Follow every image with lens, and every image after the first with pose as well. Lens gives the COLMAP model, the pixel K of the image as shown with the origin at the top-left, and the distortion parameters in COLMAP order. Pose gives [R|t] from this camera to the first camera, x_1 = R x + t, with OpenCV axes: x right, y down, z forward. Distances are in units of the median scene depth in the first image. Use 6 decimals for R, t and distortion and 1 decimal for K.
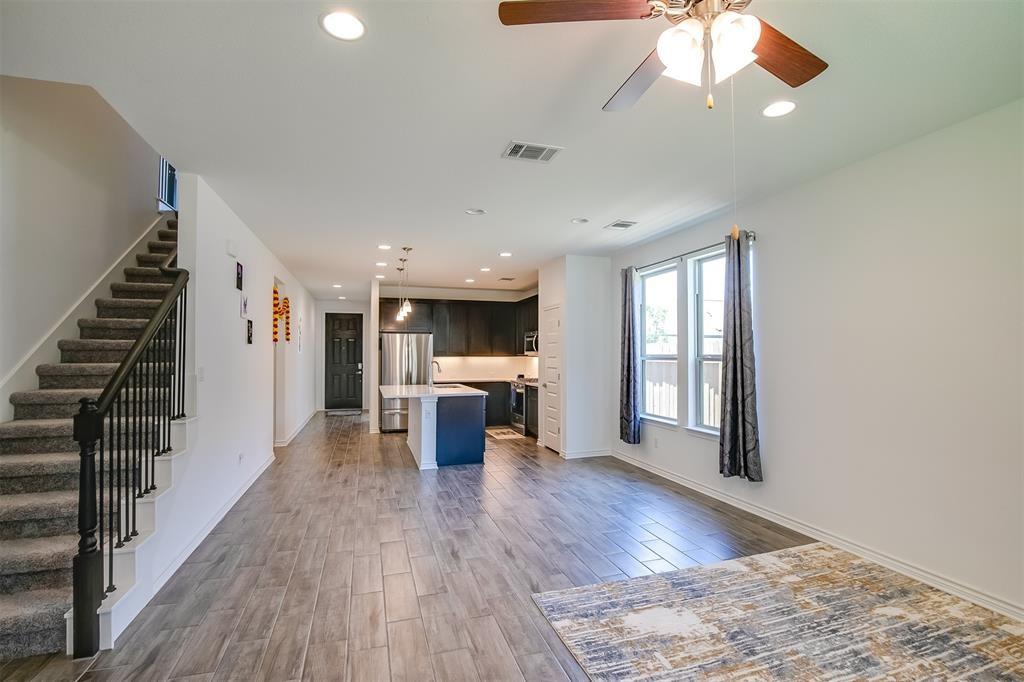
lens RADIAL K [[472.9, 0, 515.1], [0, 472.9, 344.9], [0, 0, 1]] dist [-0.020644, -0.000166]
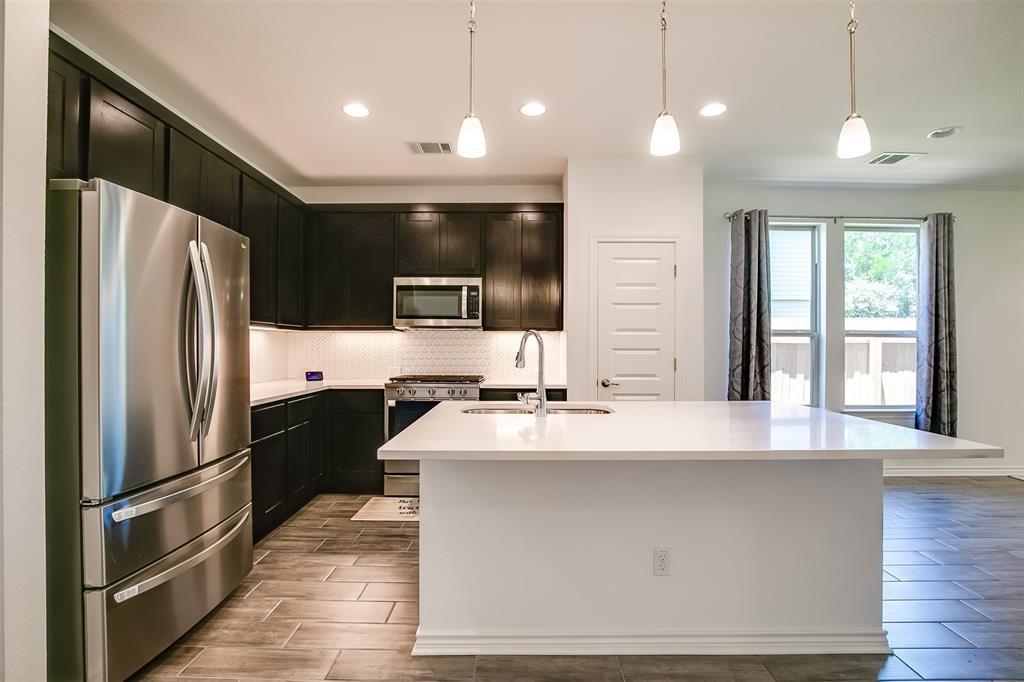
lens RADIAL K [[472.9, 0, 515.1], [0, 472.9, 344.9], [0, 0, 1]] dist [-0.020644, -0.000166]
pose [[0.311949, 0.004323, 0.950089, -0.669135], [-0.019918, 0.999800, 0.001990, 0.059851], [-0.949890, -0.019544, 0.311972, 1.304444]]
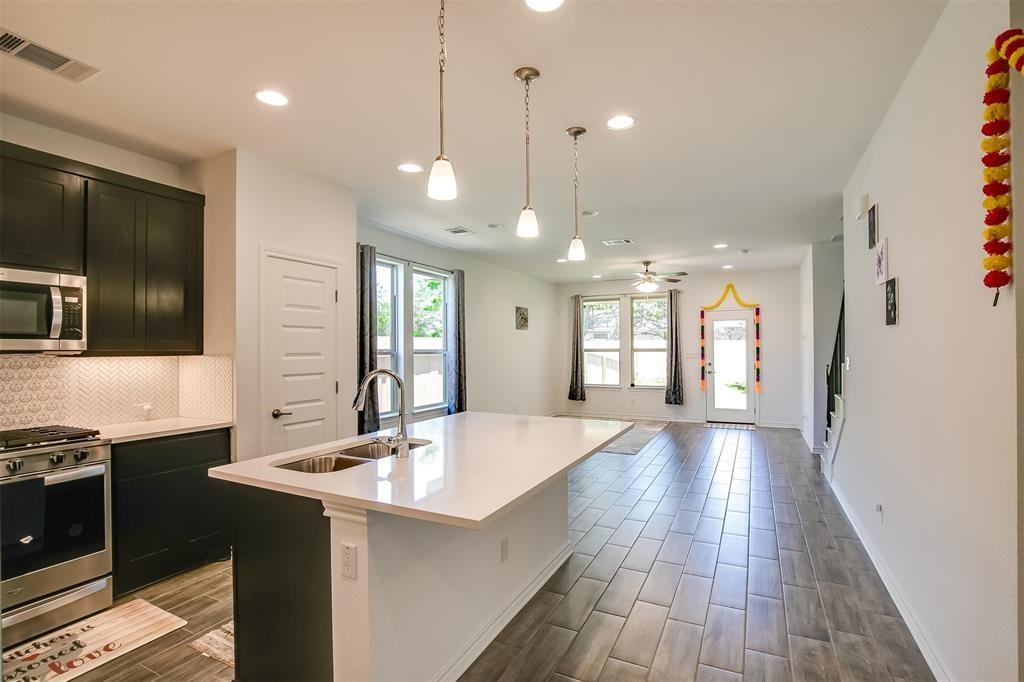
lens RADIAL K [[472.9, 0, 515.1], [0, 472.9, 344.9], [0, 0, 1]] dist [-0.020644, -0.000166]
pose [[-0.702359, 0.012431, 0.711714, -0.628529], [-0.005603, 0.999720, -0.022990, 0.034527], [-0.711801, -0.020135, -0.702093, 1.629349]]
